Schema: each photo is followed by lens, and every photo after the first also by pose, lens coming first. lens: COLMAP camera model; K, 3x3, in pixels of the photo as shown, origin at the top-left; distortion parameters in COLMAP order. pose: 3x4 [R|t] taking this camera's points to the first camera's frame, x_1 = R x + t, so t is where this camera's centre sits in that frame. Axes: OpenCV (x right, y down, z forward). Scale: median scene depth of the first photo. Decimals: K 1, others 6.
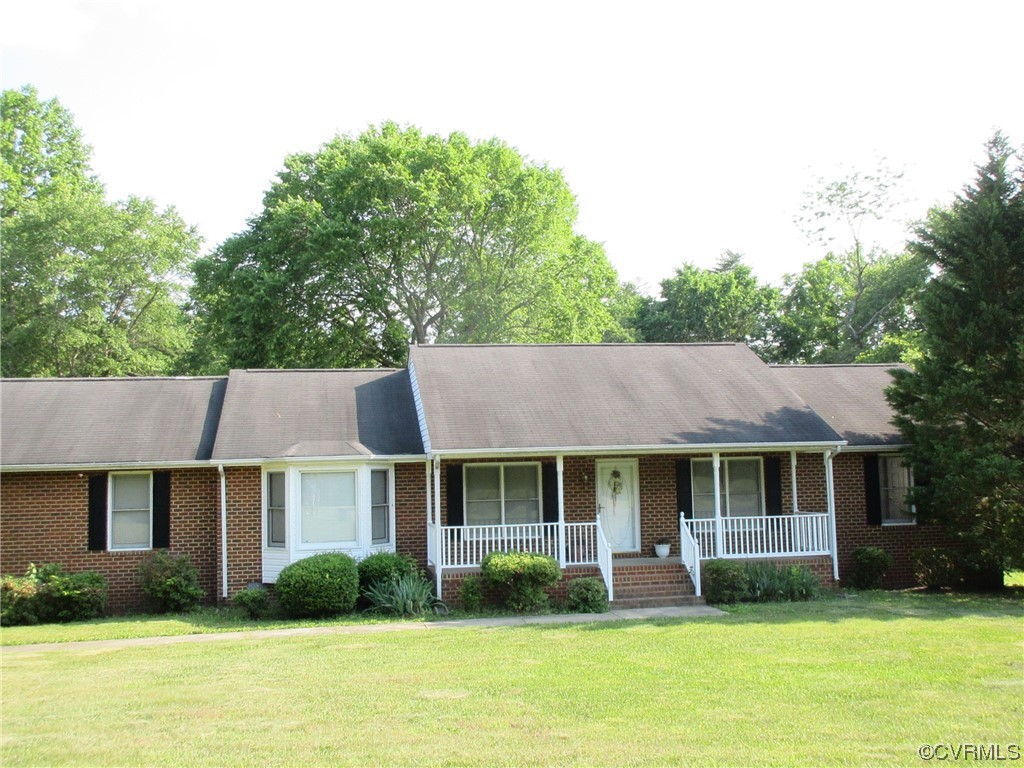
lens RADIAL K [[1123.5, 0, 509.7], [0, 1123.5, 382.7], [0, 0, 1]] dist [0.015632, 0.000000]
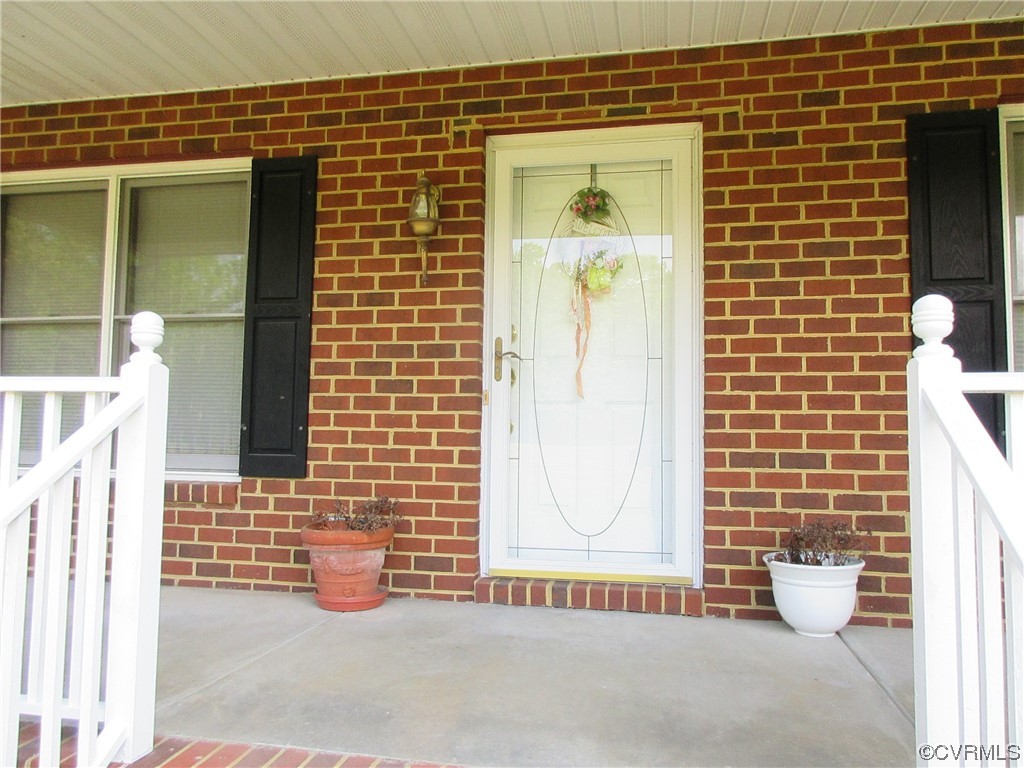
lens RADIAL K [[764.3, 0, 511.4], [0, 764.3, 379.5], [0, 0, 1]] dist [0.002475, 0.004165]
pose [[0.931286, 0.011686, -0.364101, 0.141304], [-0.006808, 0.999869, 0.014680, 0.119266], [0.364225, -0.011192, 0.931244, 0.909737]]
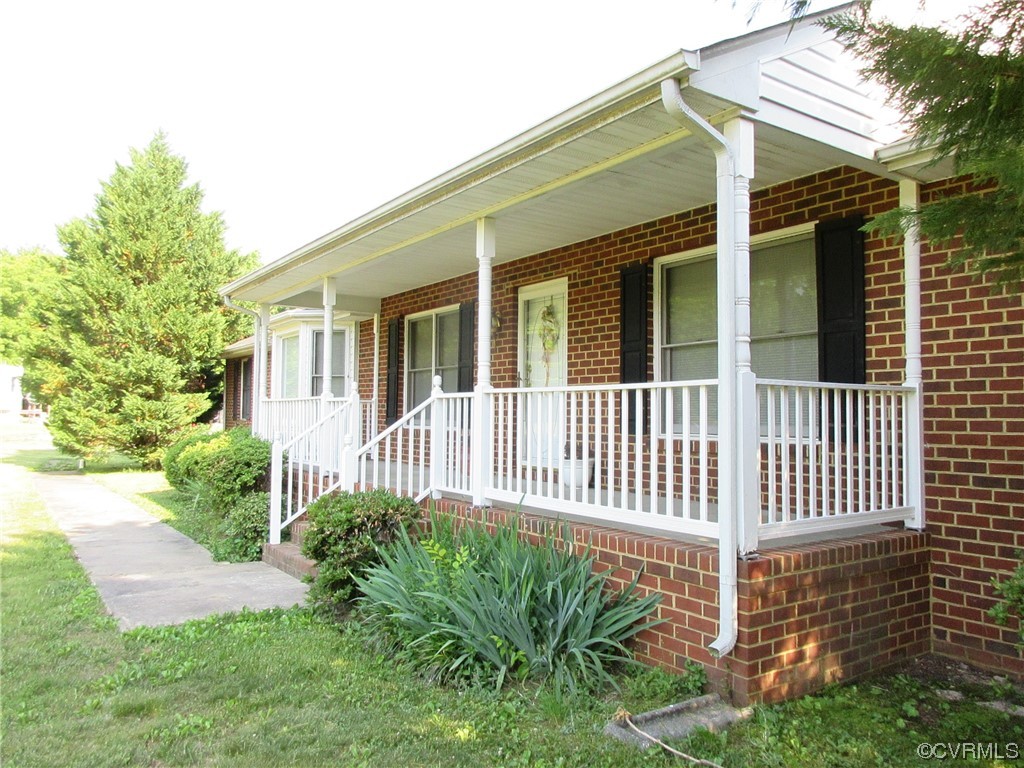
lens RADIAL K [[764.3, 0, 512.6], [0, 764.3, 381.9], [0, 0, 1]] dist [0.002475, 0.004165]
pose [[0.426061, -0.012248, -0.904612, 0.418888], [0.052681, 0.998548, 0.011292, 0.113884], [0.903159, -0.052467, 0.426087, 0.888155]]
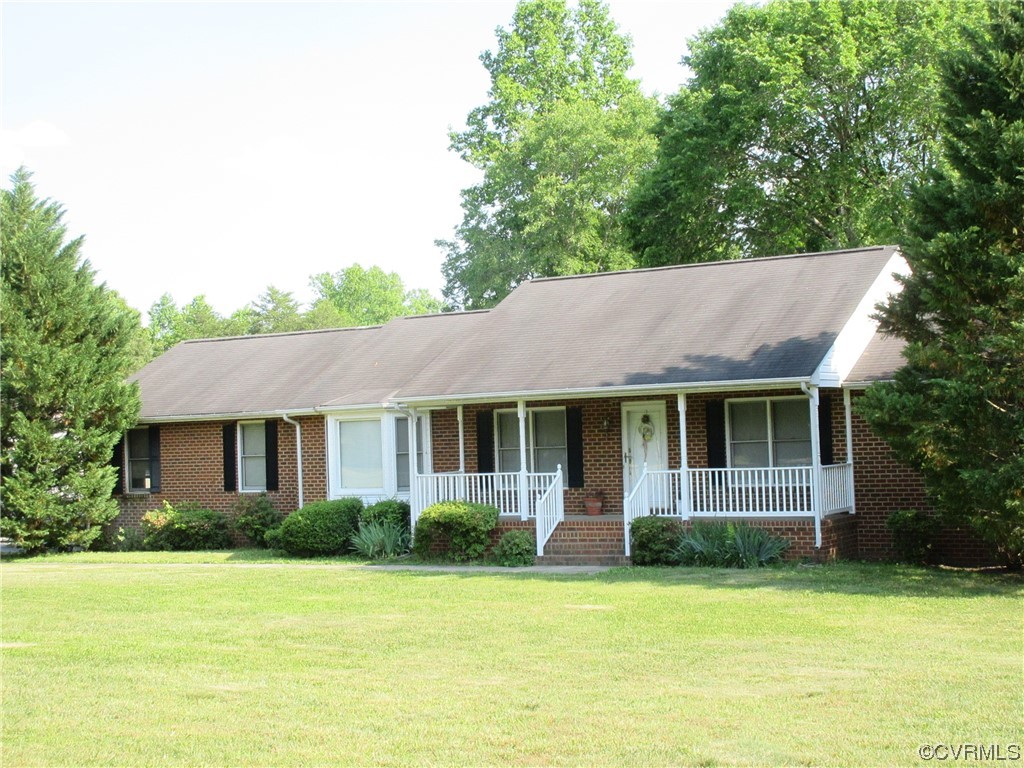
lens RADIAL K [[1554.5, 0, 511.3], [0, 1554.5, 385.6], [0, 0, 1]] dist [-0.008061, 0.000000]
pose [[0.760982, -0.022596, -0.648380, 0.848893], [0.067432, 0.996735, 0.044407, -0.005703], [0.645259, -0.077514, 0.760021, 0.013250]]
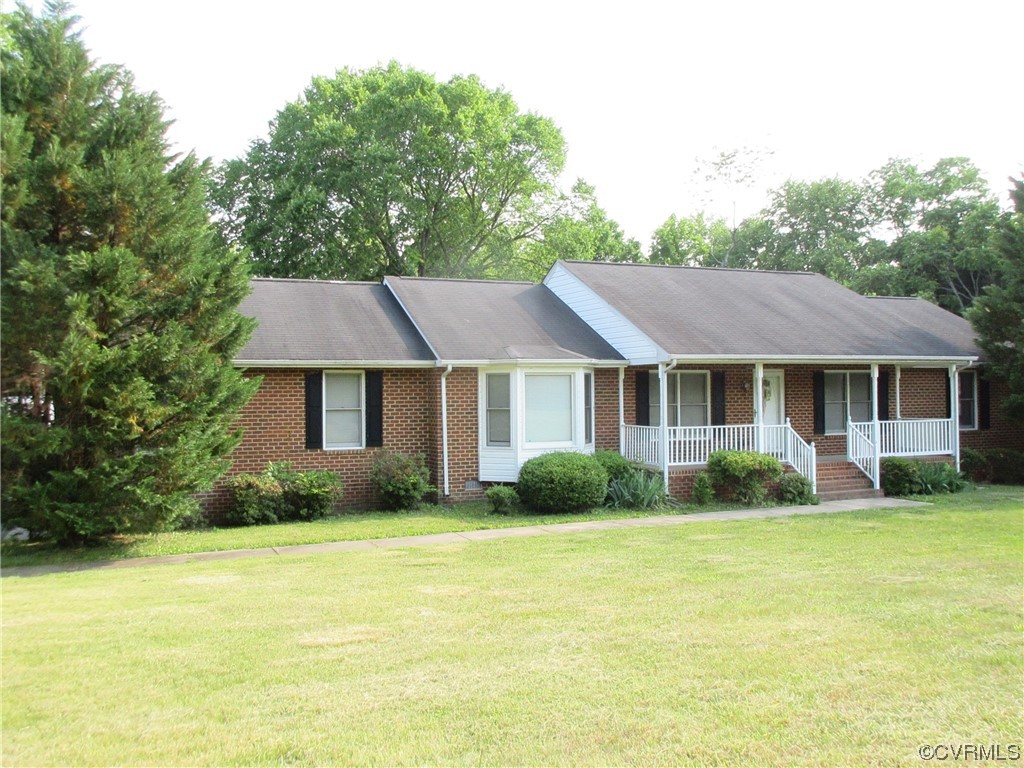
lens RADIAL K [[936.9, 0, 512.7], [0, 936.9, 376.9], [0, 0, 1]] dist [-0.014098, 0.000000]
pose [[0.972773, 0.019541, 0.230933, -0.386404], [-0.033076, 0.997945, 0.054881, 0.034838], [-0.229386, -0.061025, 0.971421, 0.164598]]
